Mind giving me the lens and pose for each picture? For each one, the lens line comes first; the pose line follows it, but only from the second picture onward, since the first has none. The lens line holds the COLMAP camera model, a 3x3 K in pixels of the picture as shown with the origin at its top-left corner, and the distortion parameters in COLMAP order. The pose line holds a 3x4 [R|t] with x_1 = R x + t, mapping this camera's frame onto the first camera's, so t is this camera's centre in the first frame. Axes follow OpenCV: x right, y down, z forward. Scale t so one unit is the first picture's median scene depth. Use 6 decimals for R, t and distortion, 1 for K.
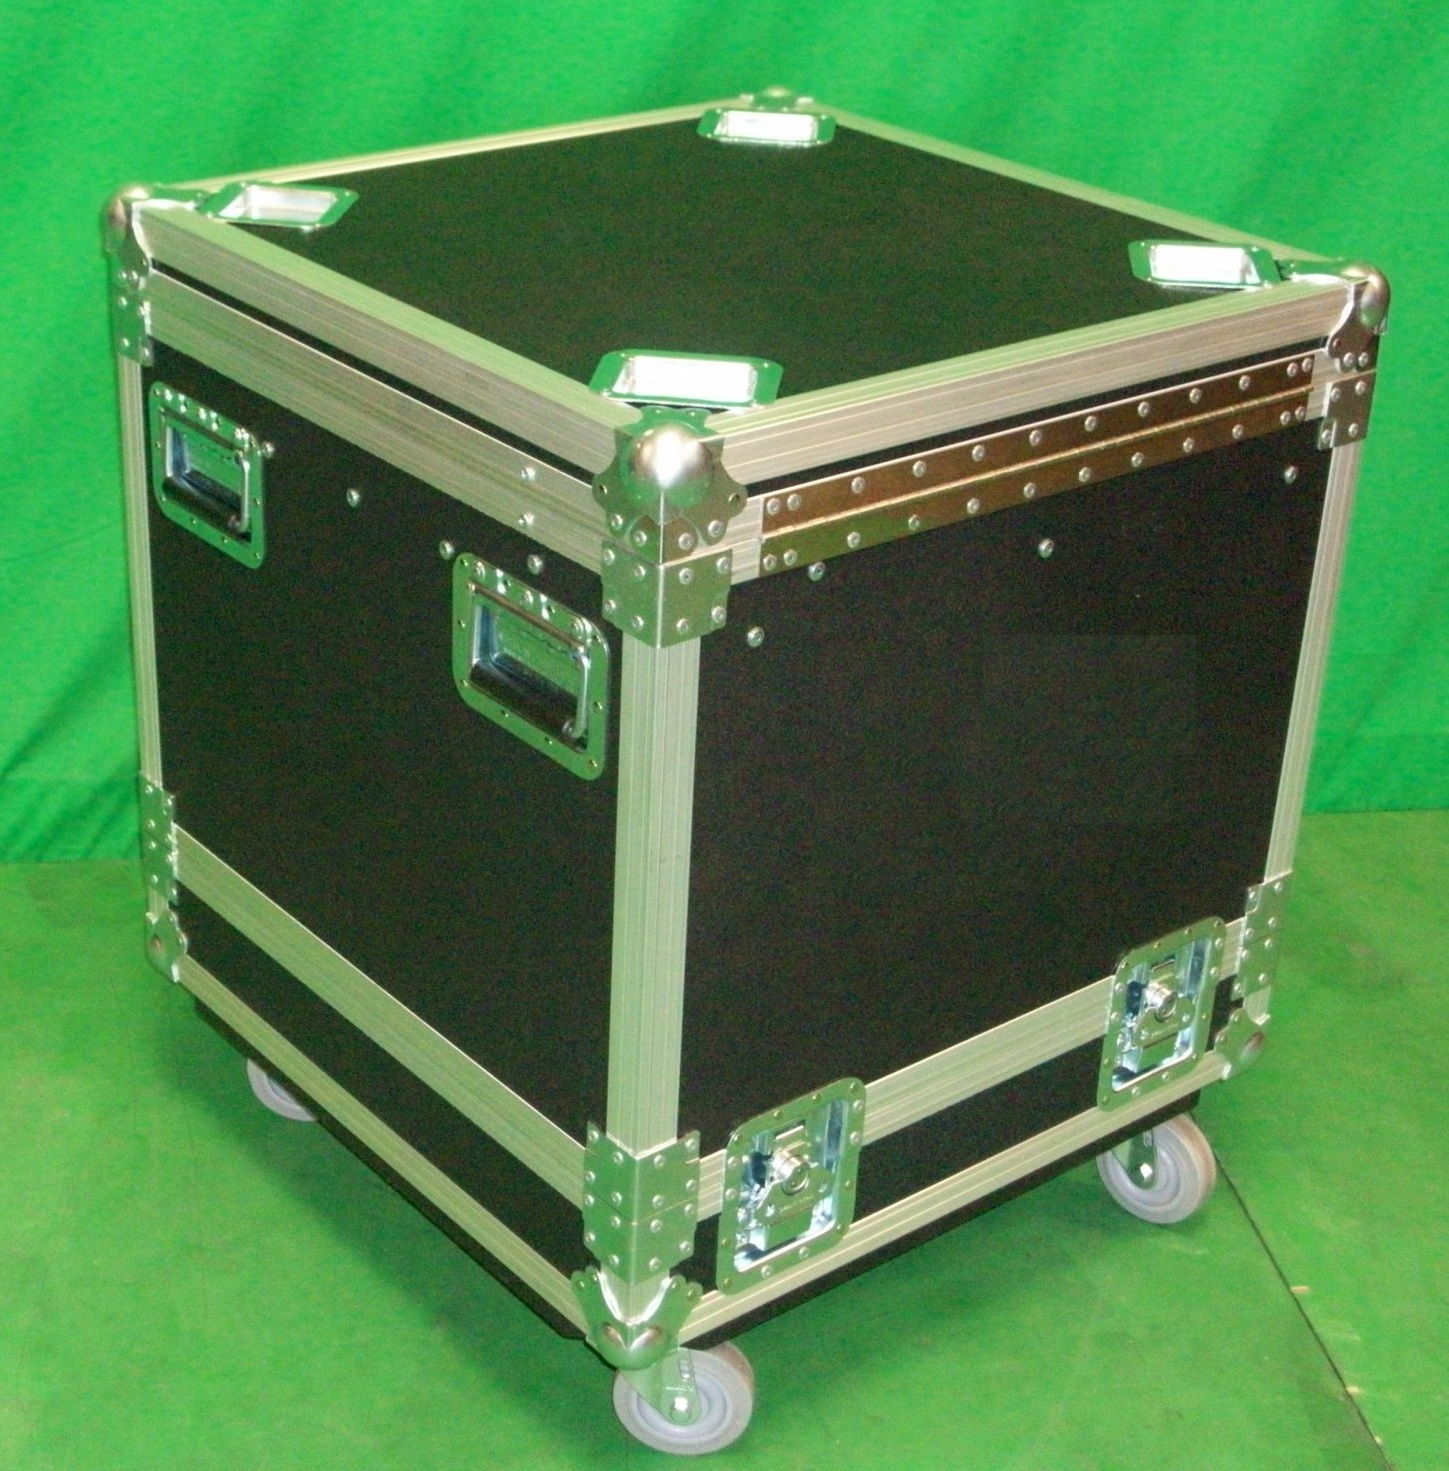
lens RADIAL K [[2584.1, 0, 668.6], [0, 2584.1, 790.0], [0, 0, 1]] dist [-0.028459, 0.150066]
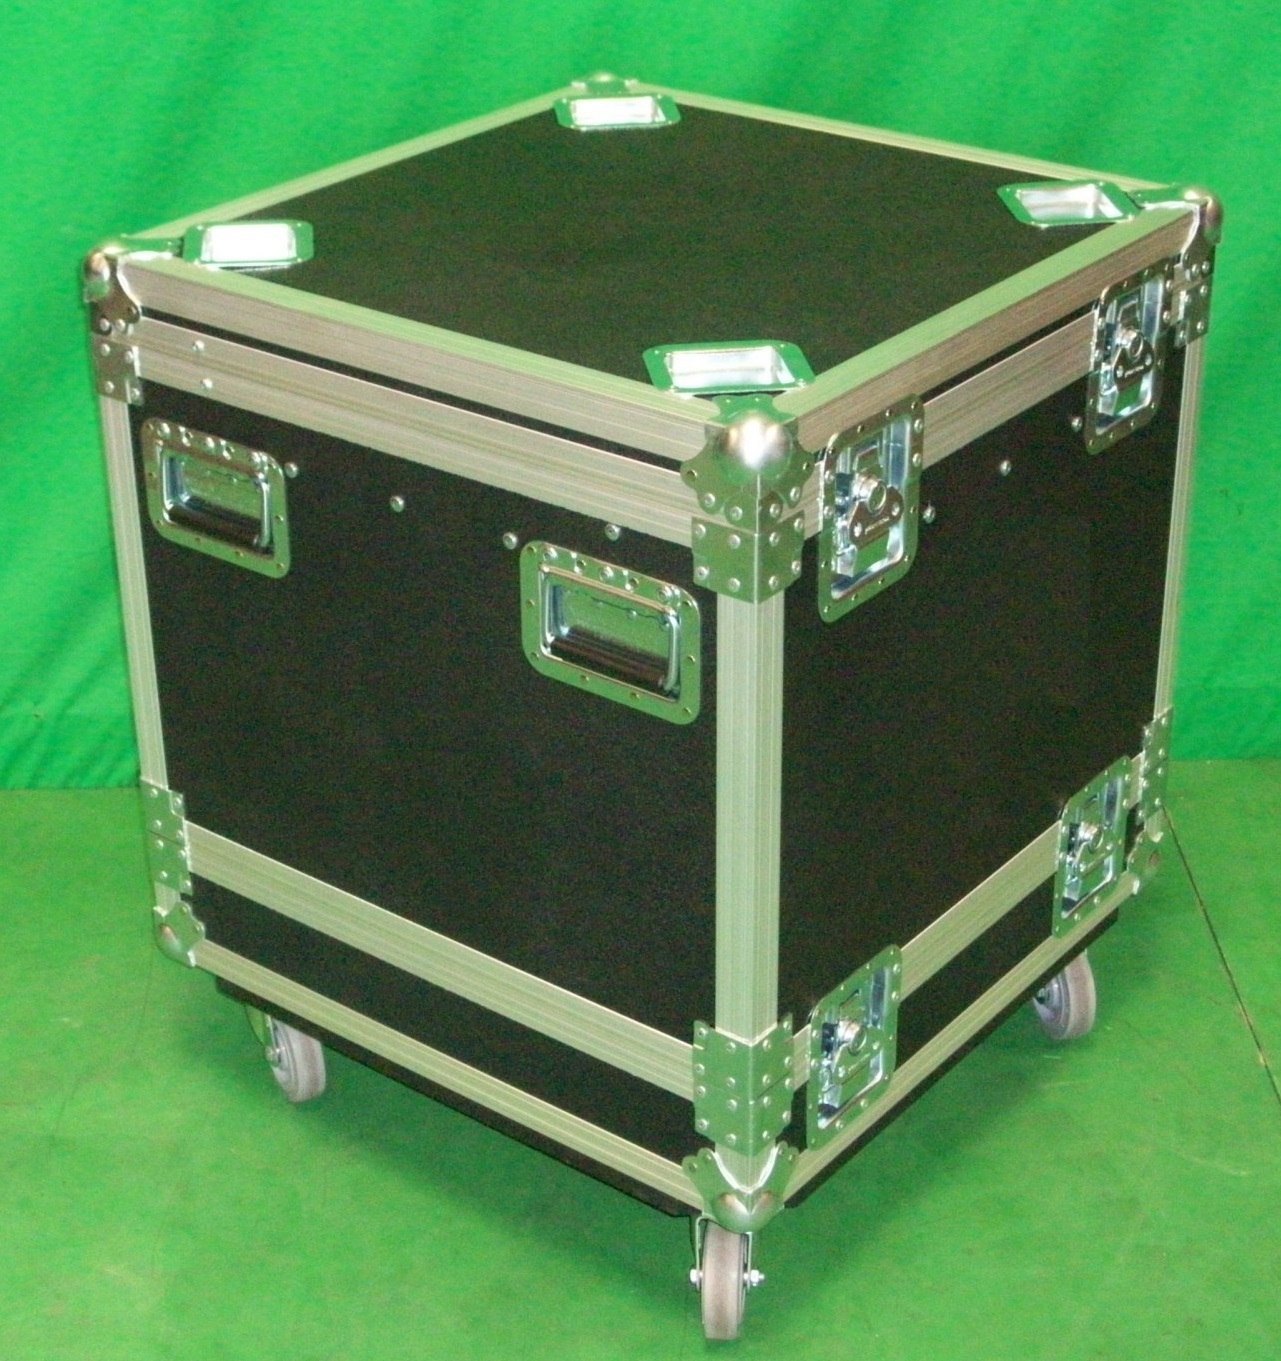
lens RADIAL K [[2587.3, 0, 640.5], [0, 2587.3, 680.5], [0, 0, 1]] dist [0.016224, -0.043238]
pose [[0.969881, -0.149688, 0.192156, -0.231867], [0.148541, 0.988695, 0.020443, -0.043105], [-0.193044, 0.008716, 0.981151, -0.102019]]
